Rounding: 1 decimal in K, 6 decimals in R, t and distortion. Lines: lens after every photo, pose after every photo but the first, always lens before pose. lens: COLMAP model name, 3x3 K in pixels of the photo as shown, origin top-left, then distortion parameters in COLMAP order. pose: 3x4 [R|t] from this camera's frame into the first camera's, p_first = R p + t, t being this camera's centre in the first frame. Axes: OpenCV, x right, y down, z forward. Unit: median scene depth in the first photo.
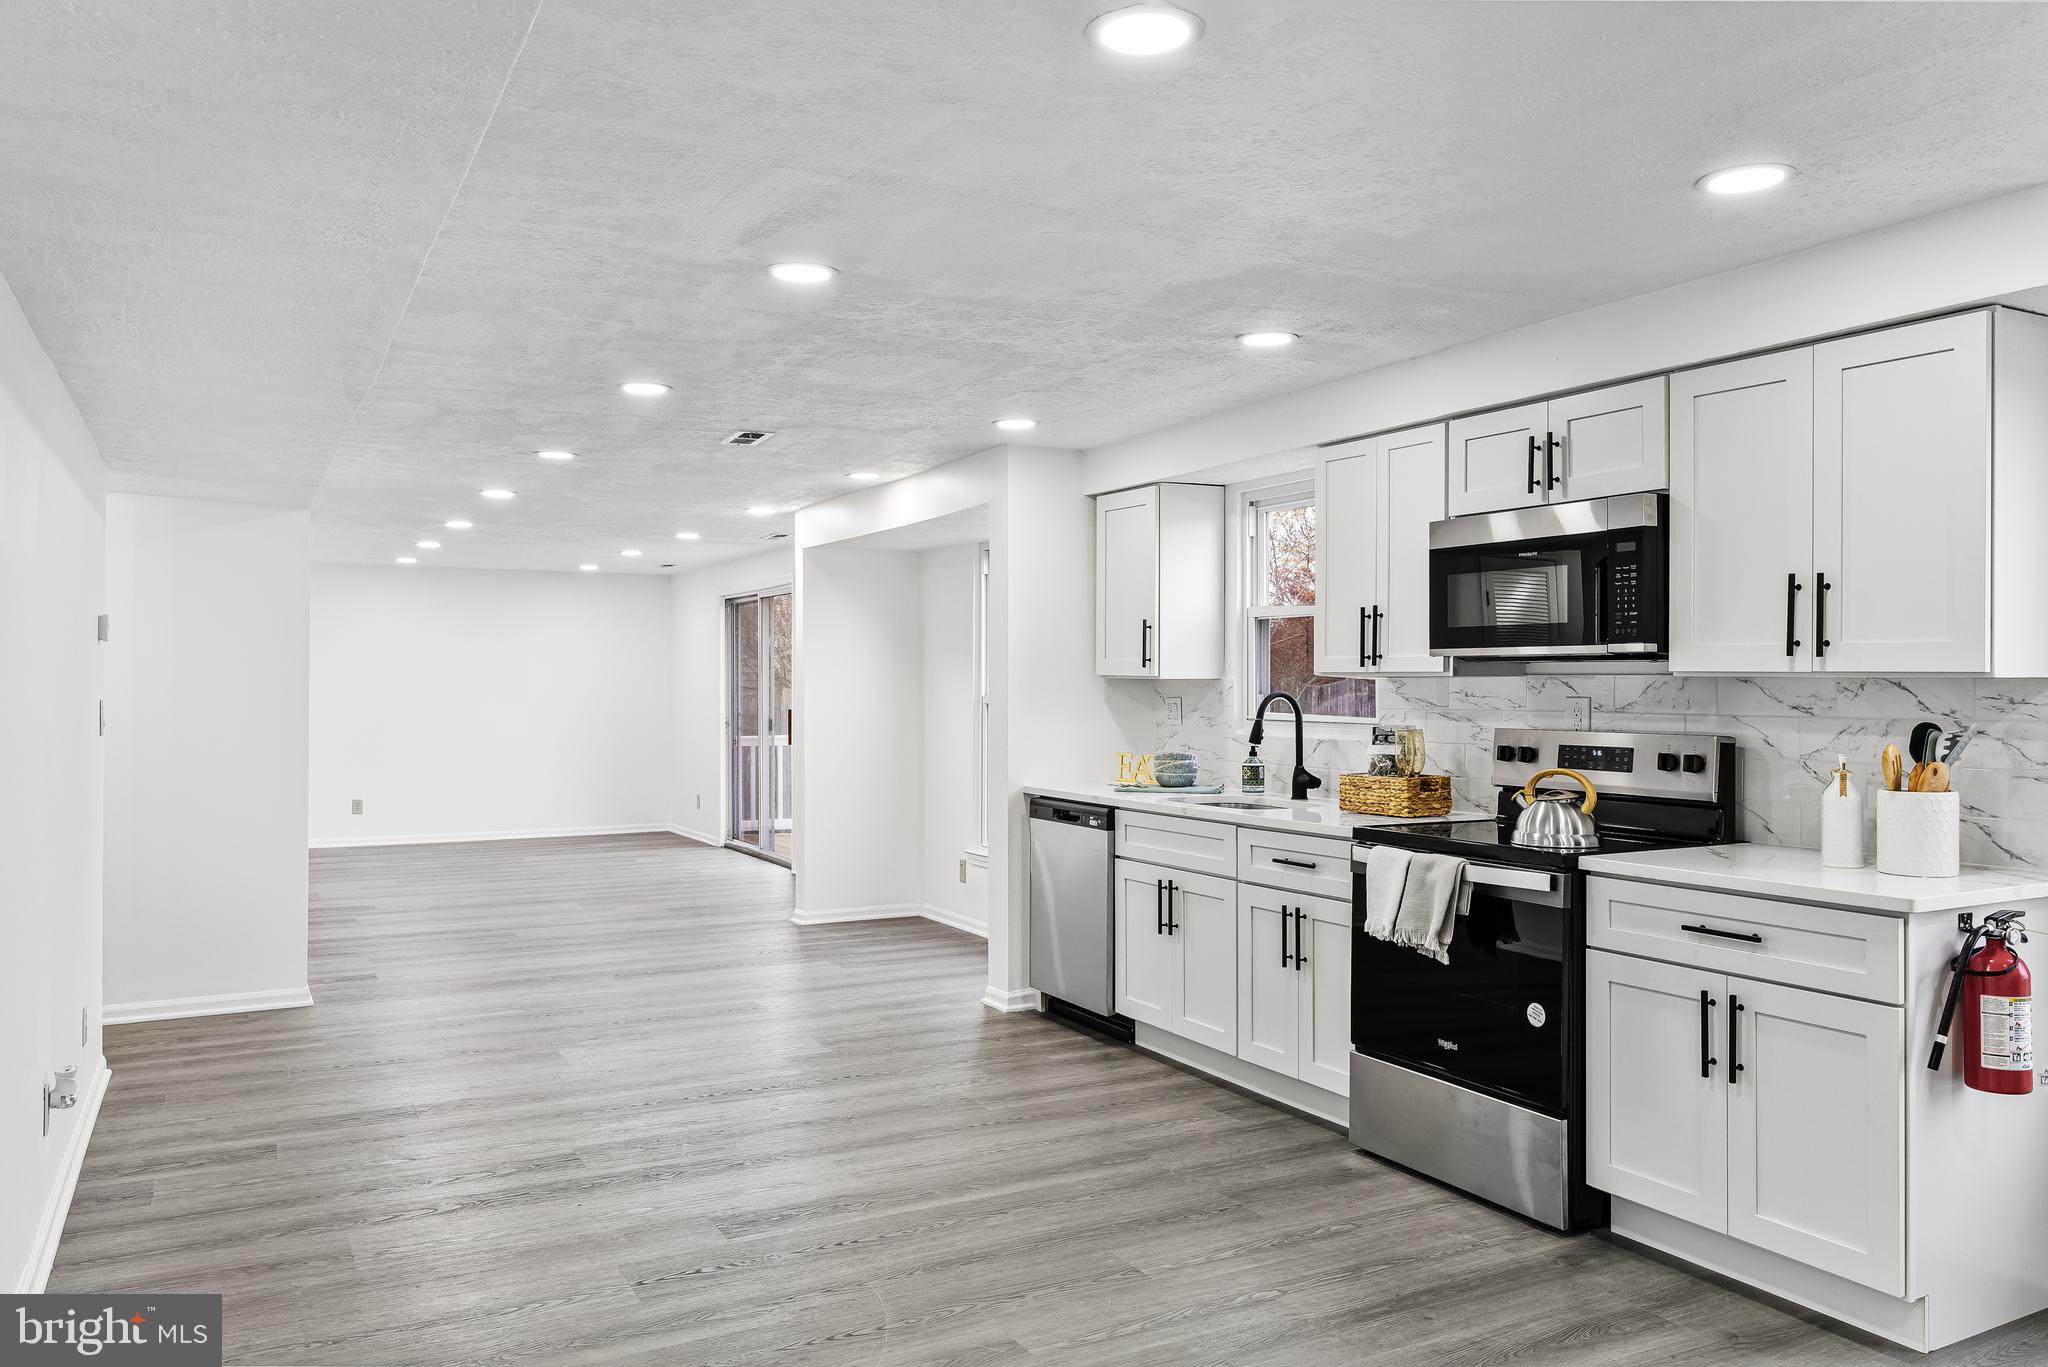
lens RADIAL K [[1508.4, 0, 1033.8], [0, 1508.4, 689.8], [0, 0, 1]] dist [0.015034, 0.004963]
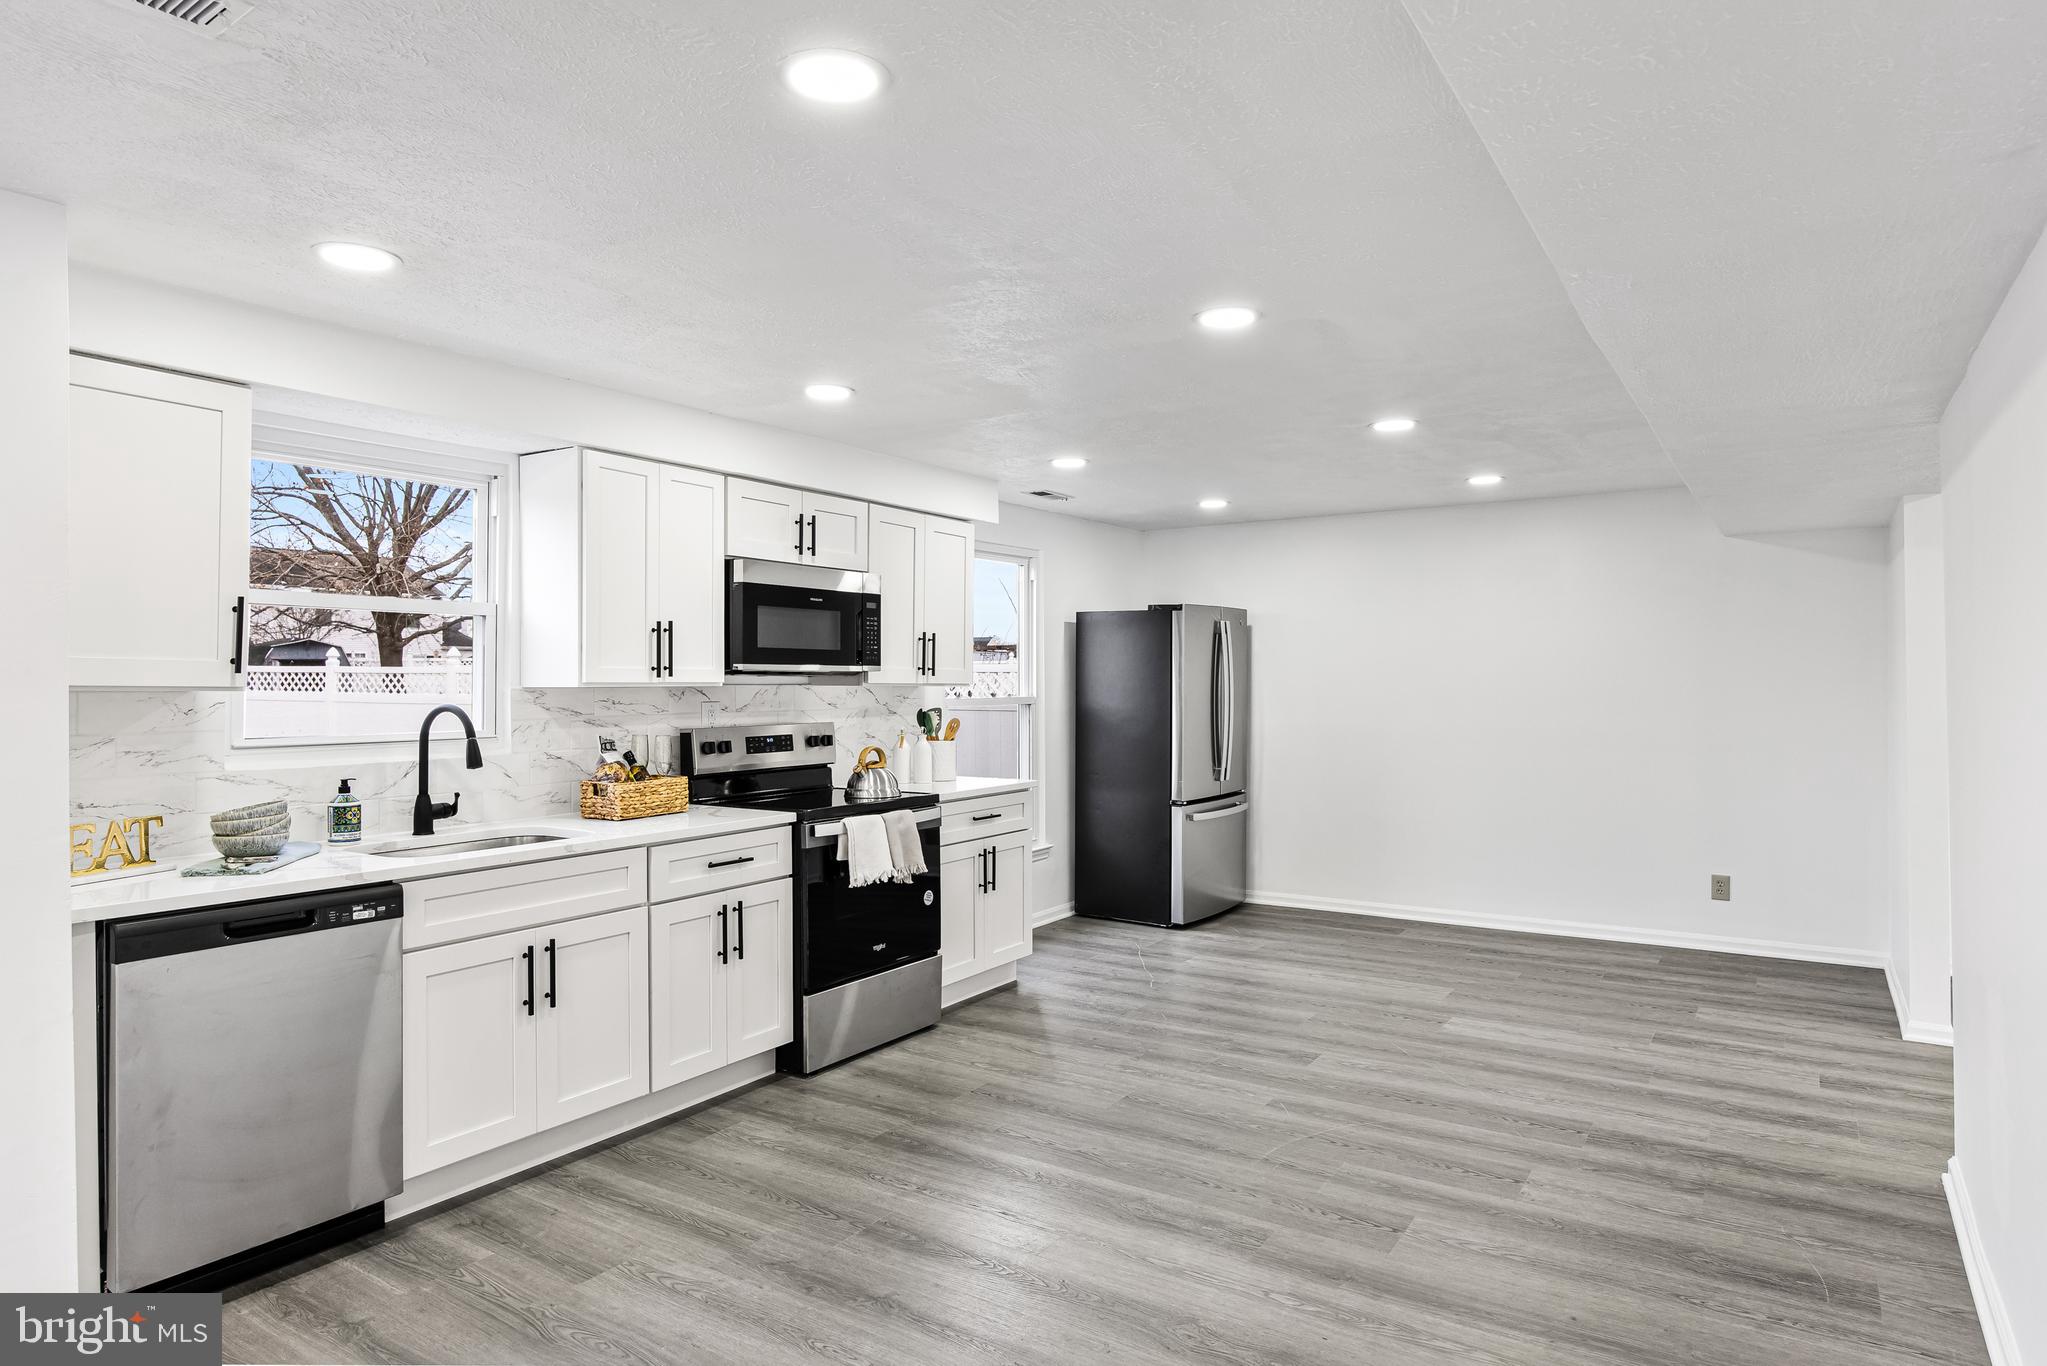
lens RADIAL K [[1170.0, 0, 1025.4], [0, 1170.0, 681.3], [0, 0, 1]] dist [-0.014896, 0.002560]
pose [[-0.475900, 0.004482, 0.879488, -0.638274], [0.009289, 0.999957, -0.000069, -0.010101], [-0.879450, 0.008137, -0.475921, 1.184819]]
